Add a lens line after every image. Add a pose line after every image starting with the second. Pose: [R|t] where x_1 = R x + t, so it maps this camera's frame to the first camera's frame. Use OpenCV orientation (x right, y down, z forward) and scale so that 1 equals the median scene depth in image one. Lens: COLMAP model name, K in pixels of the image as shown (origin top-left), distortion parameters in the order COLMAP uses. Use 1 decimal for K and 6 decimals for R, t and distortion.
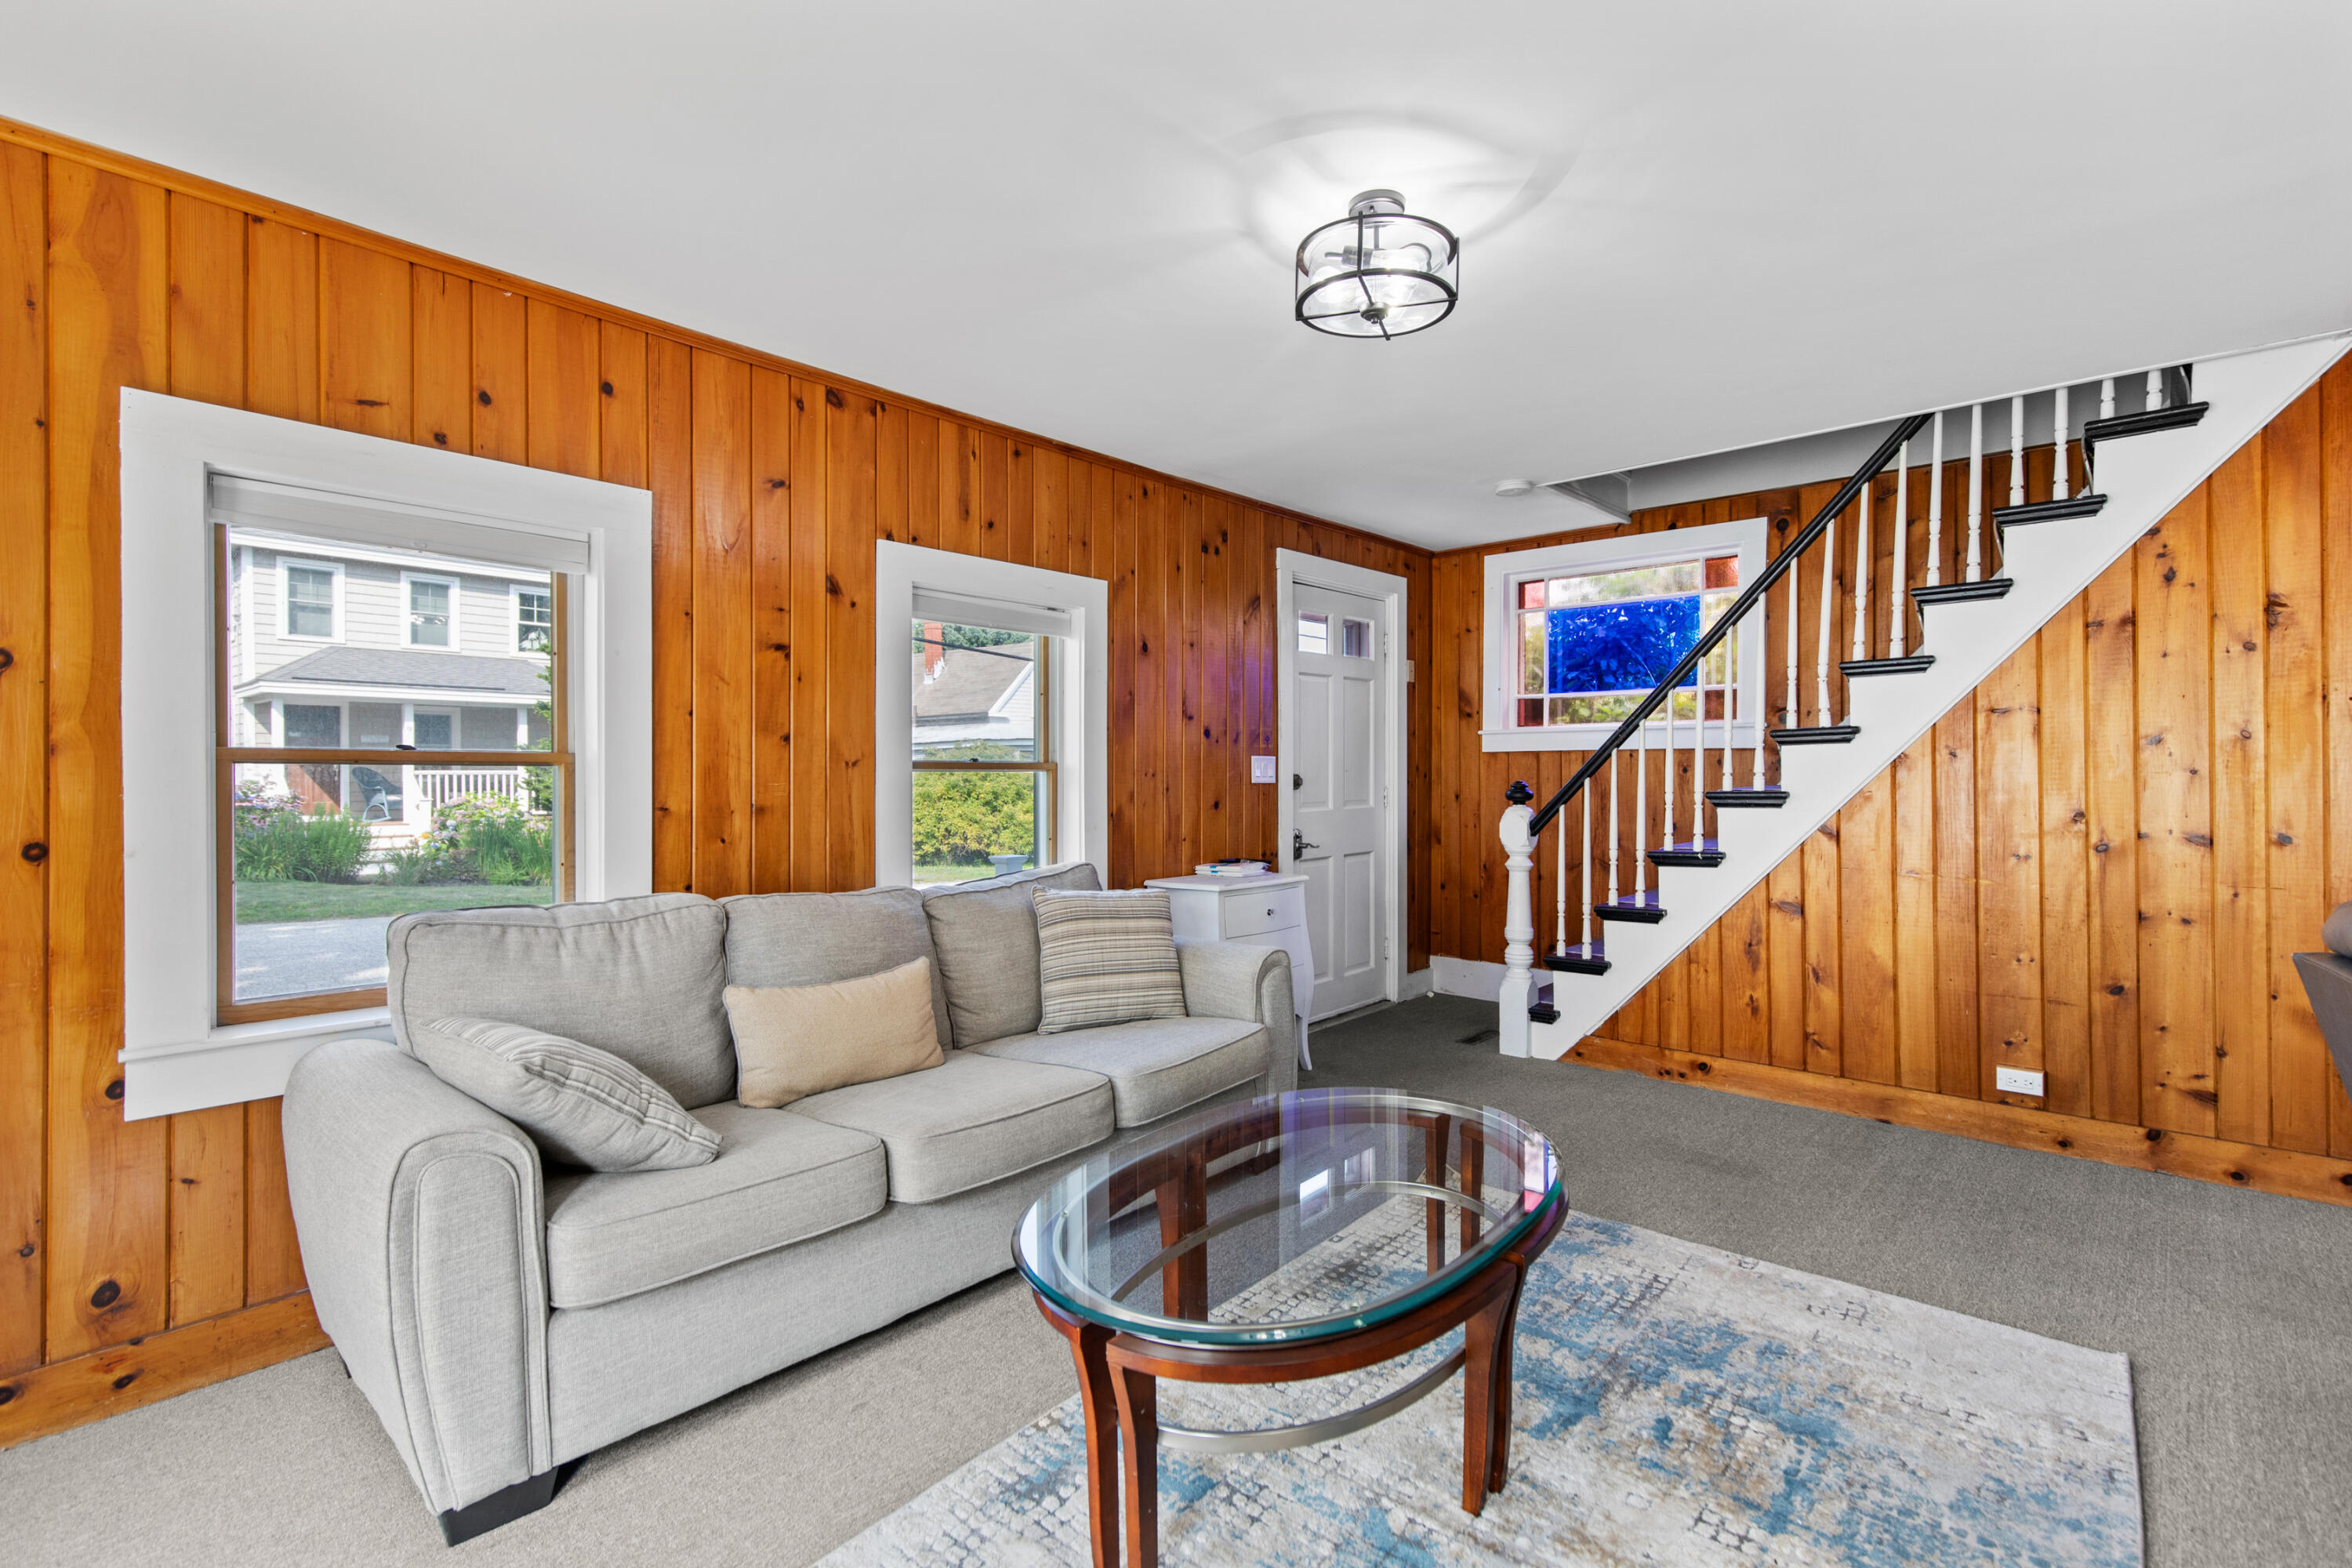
lens RADIAL K [[1058.3, 0, 1185.0], [0, 1058.3, 780.7], [0, 0, 1]] dist [0.007619, -0.002676]
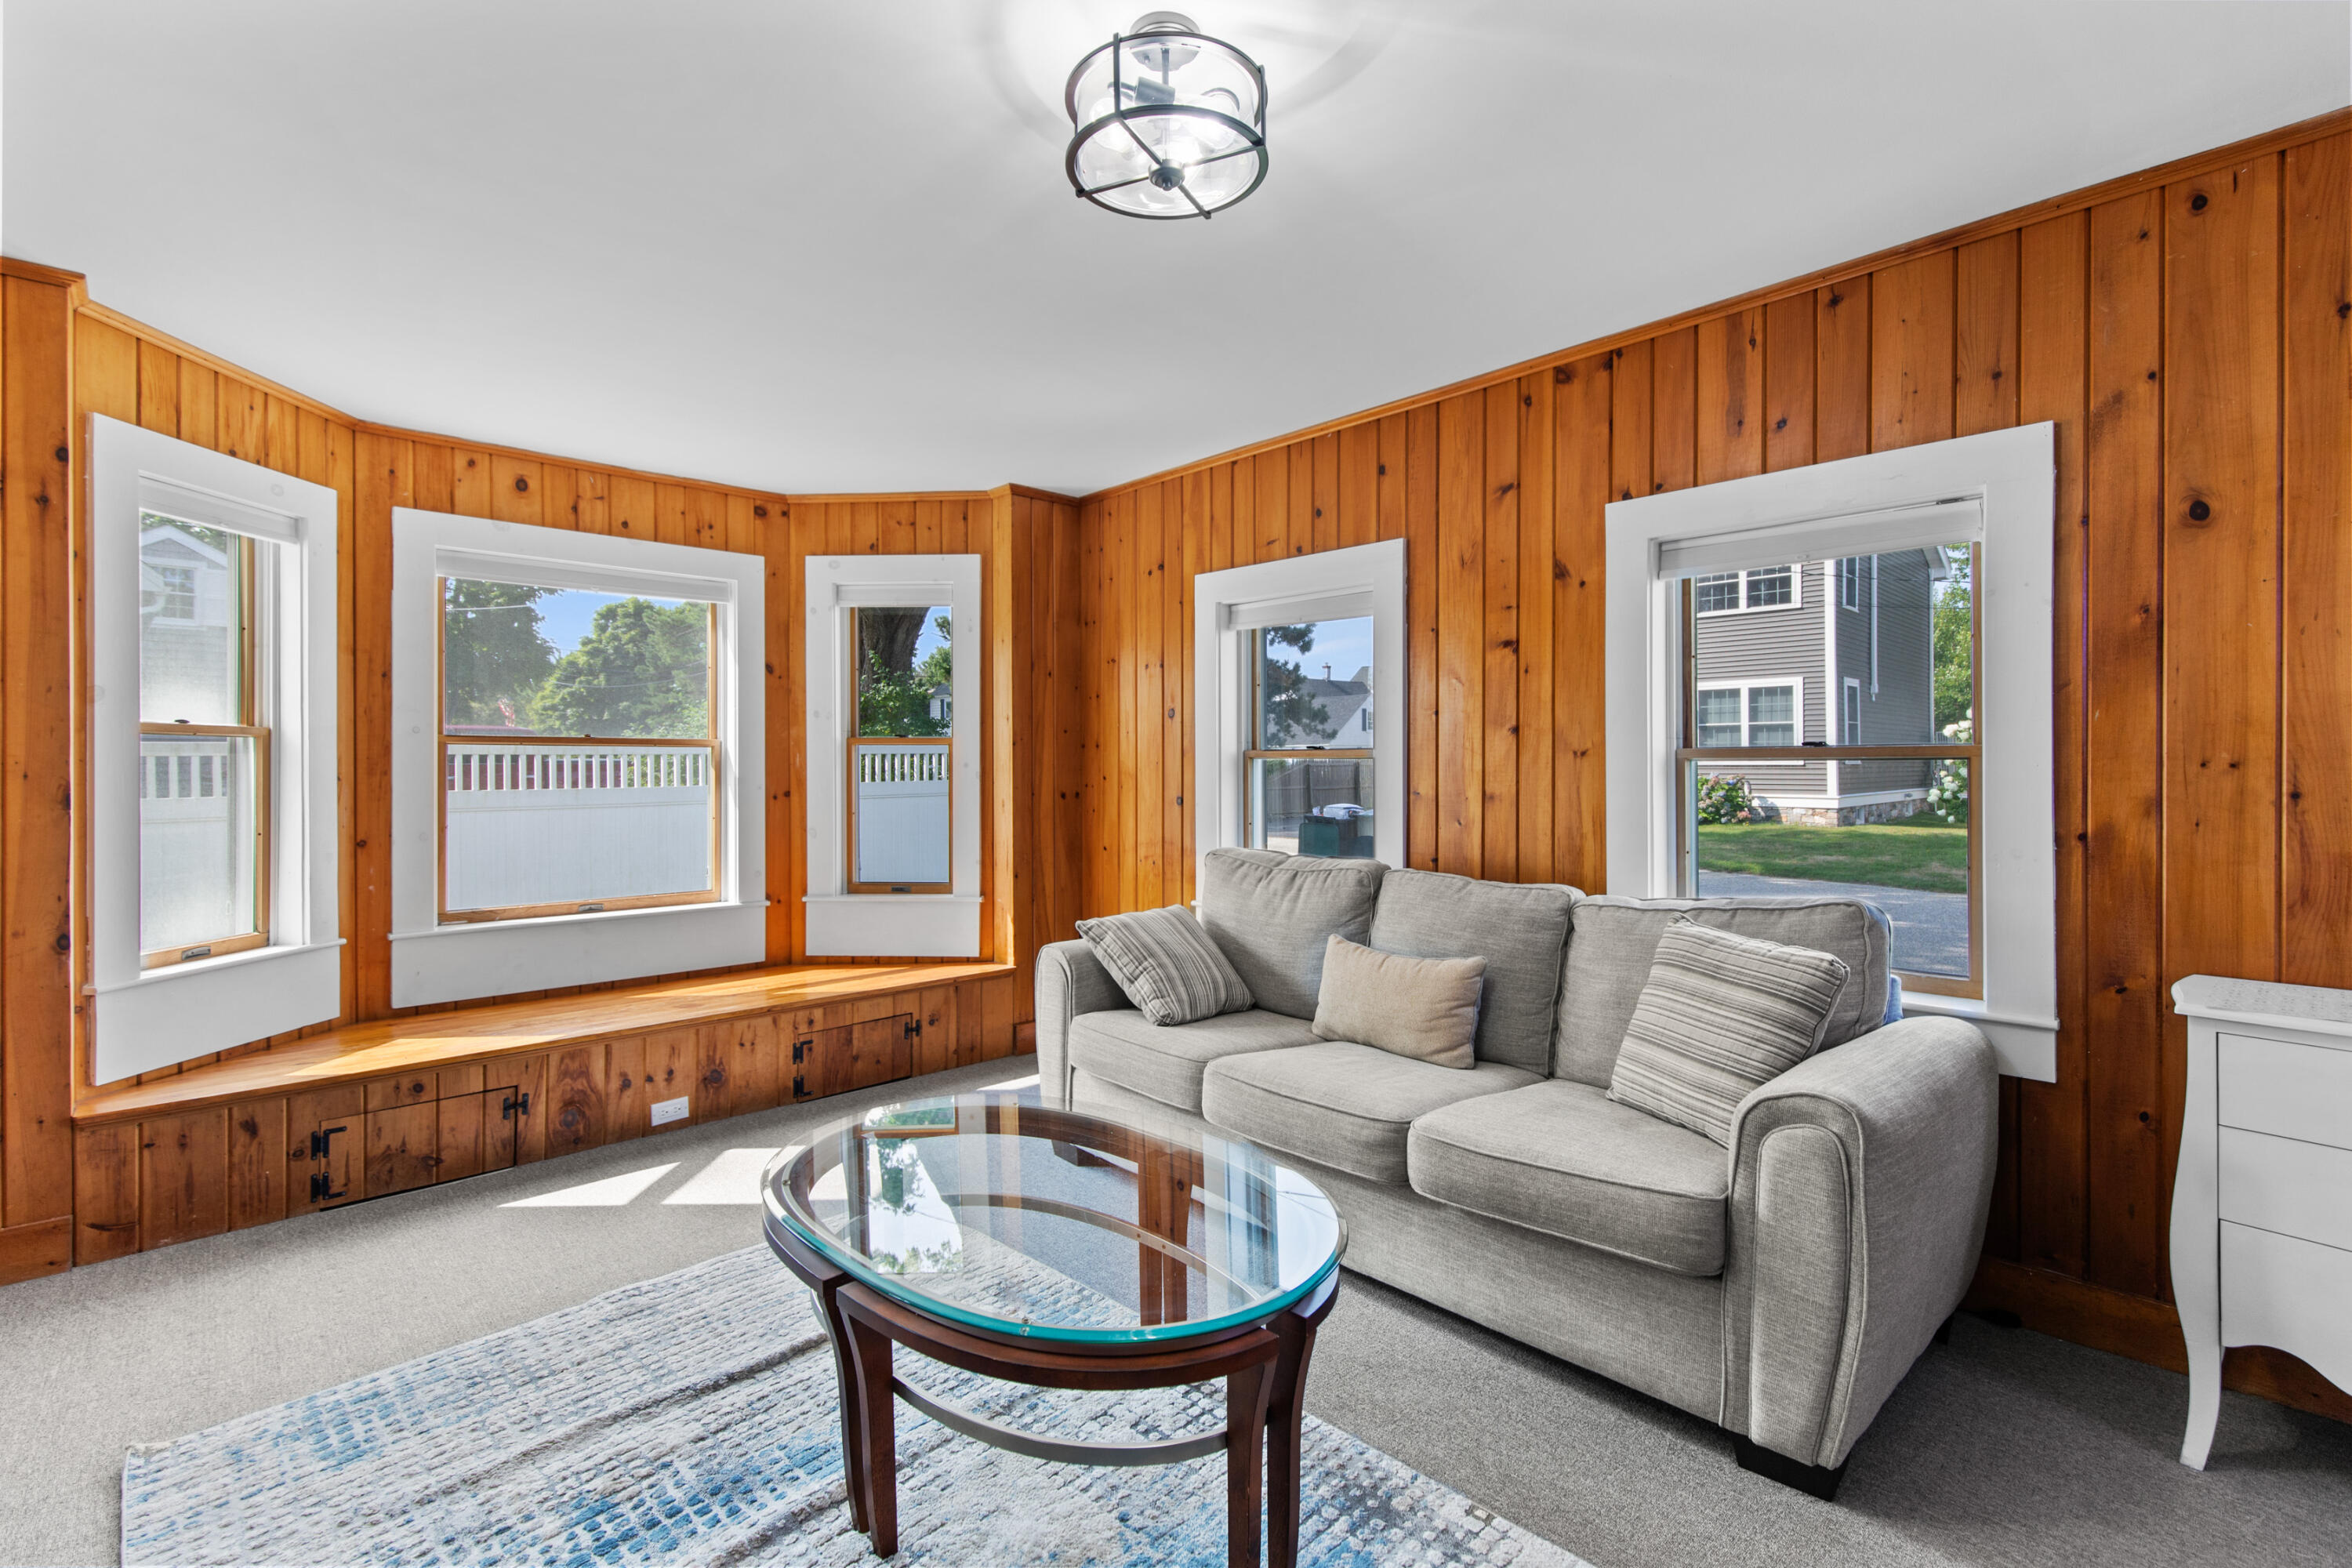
lens RADIAL K [[1058.3, 0, 1187.3], [0, 1058.3, 761.0], [0, 0, 1]] dist [0.007619, -0.002676]
pose [[-0.079447, -0.008458, -0.996803, 0.676265], [-0.008457, 0.999934, -0.007811, 0.000293], [0.996803, 0.007809, -0.079513, 0.762529]]
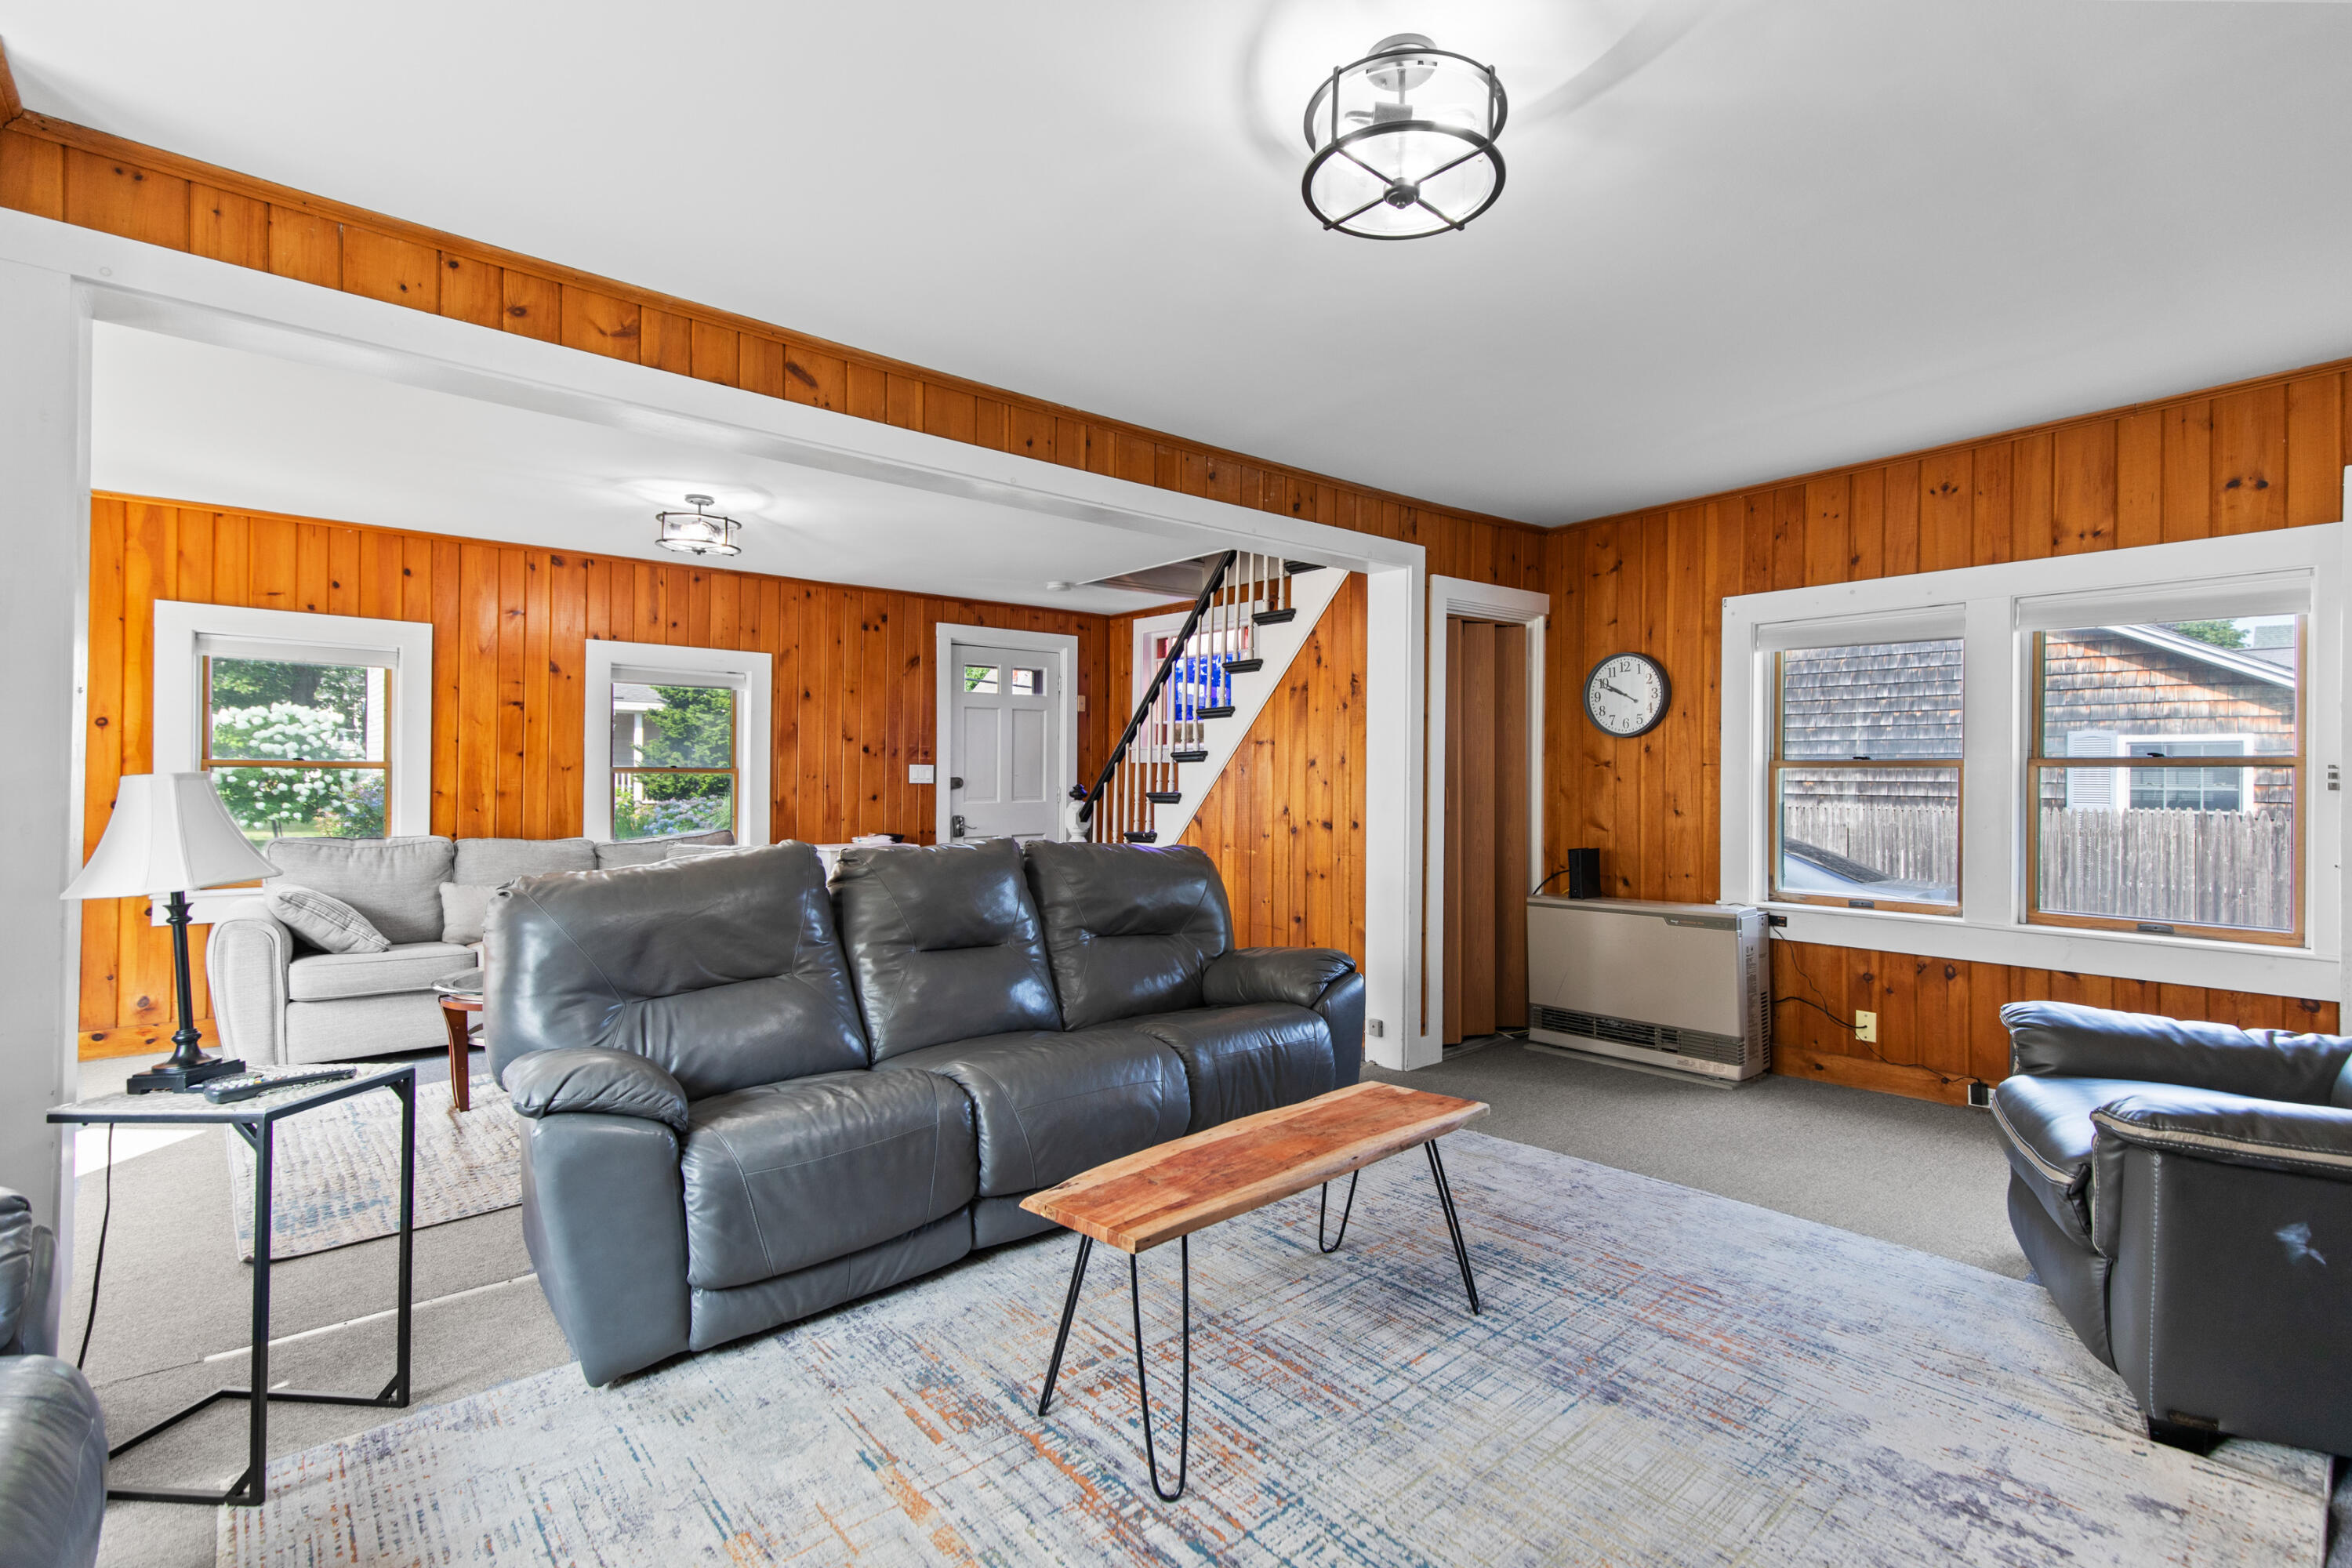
lens RADIAL K [[1058.3, 0, 1191.5], [0, 1058.3, 777.3], [0, 0, 1]] dist [0.007619, -0.002676]
pose [[0.991121, 0.012096, -0.132410, 0.982616], [-0.012636, 0.999915, -0.003240, -0.009642], [0.132359, 0.004885, 0.991190, -0.625721]]
